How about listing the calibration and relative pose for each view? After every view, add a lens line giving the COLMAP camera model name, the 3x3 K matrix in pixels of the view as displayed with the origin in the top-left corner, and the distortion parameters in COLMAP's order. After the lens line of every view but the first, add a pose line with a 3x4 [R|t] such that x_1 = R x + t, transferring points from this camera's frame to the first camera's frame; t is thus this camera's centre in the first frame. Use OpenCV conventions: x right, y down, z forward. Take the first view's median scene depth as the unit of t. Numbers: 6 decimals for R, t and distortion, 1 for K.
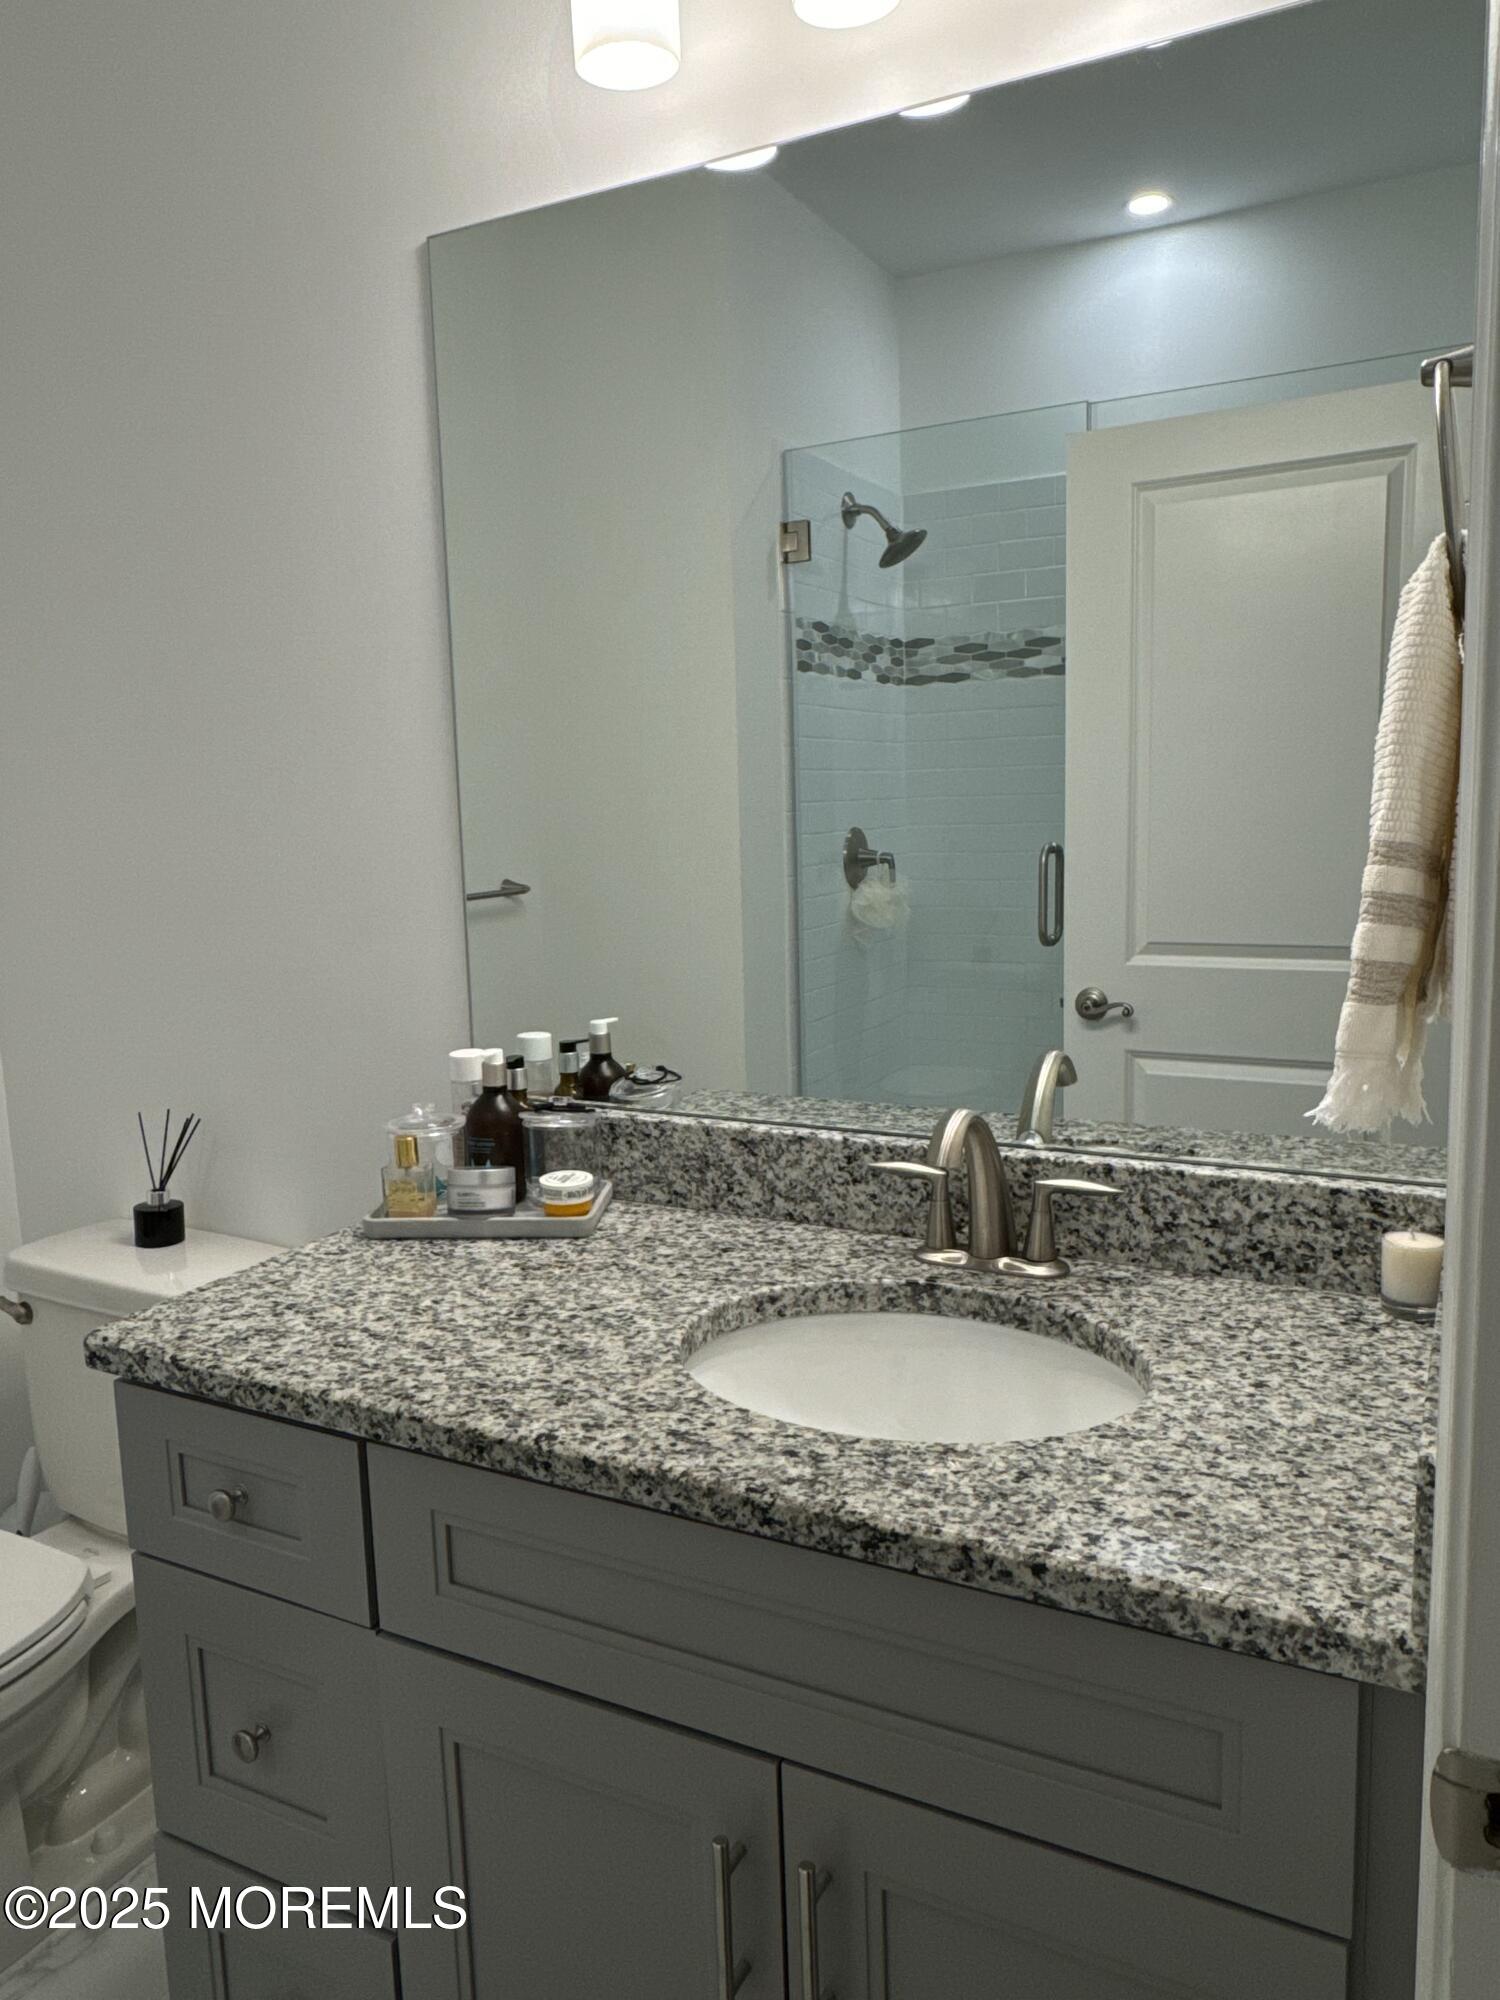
lens RADIAL K [[1403.3, 0, 750.0], [0, 1403.3, 1000.0], [0, 0, 1]] dist [0.001552, 0.003075]
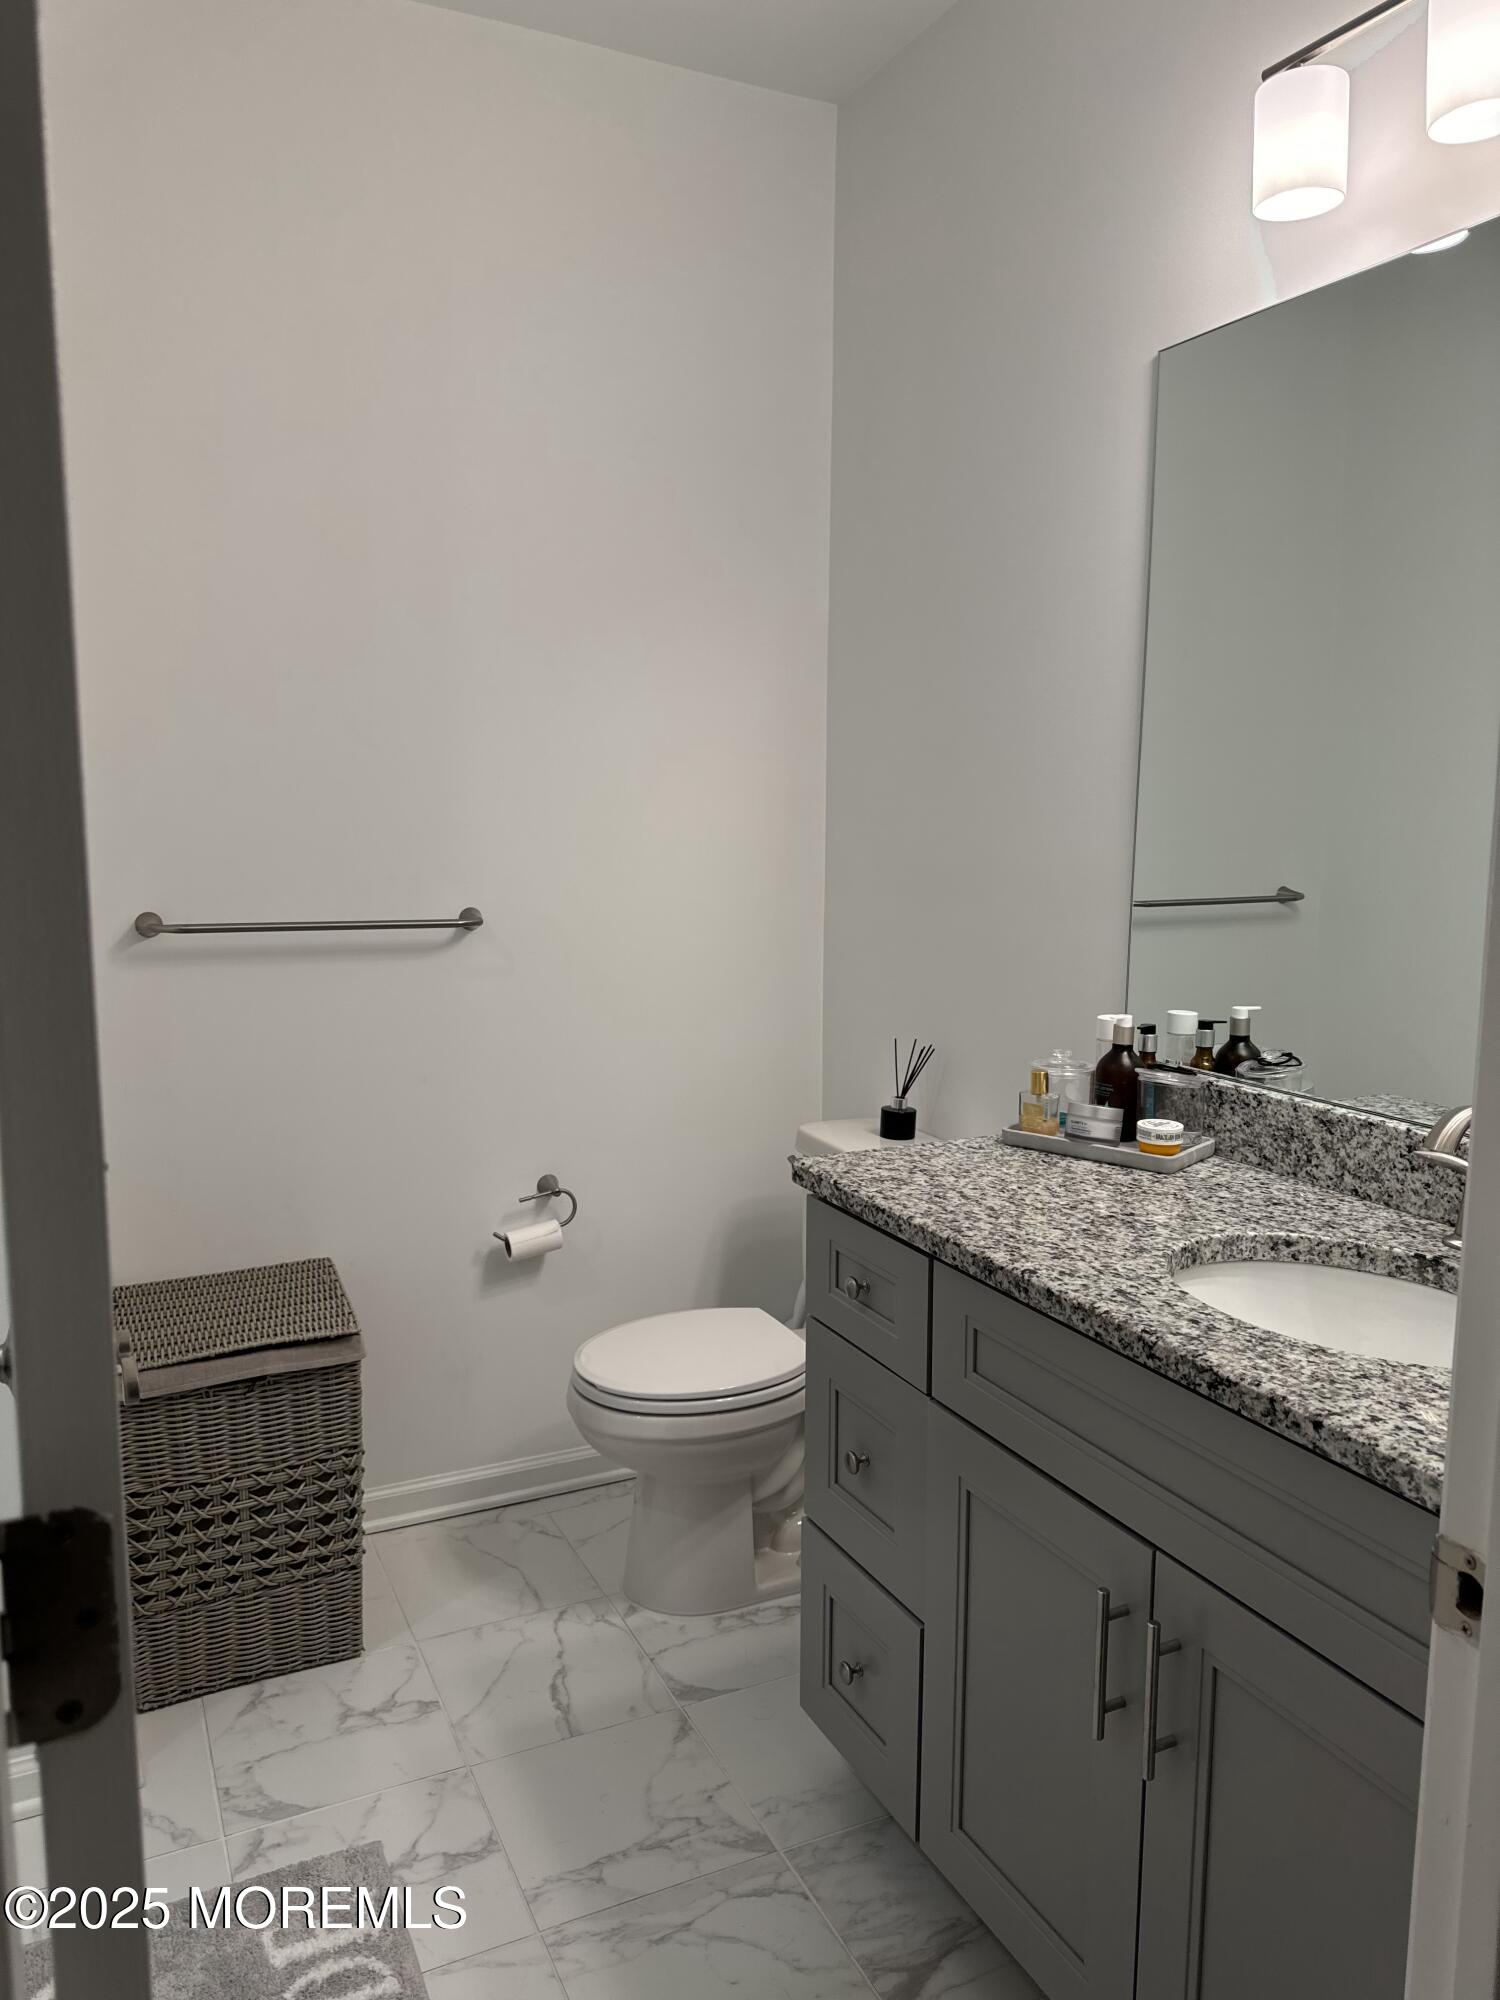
lens RADIAL K [[1447.8, 0, 750.0], [0, 1447.8, 1000.0], [0, 0, 1]] dist [0.041281, -0.001541]
pose [[0.803726, 0.112526, -0.584262, 0.354908], [-0.116449, 0.992713, 0.031002, 0.025510], [0.583493, 0.043119, 0.810972, -0.274219]]
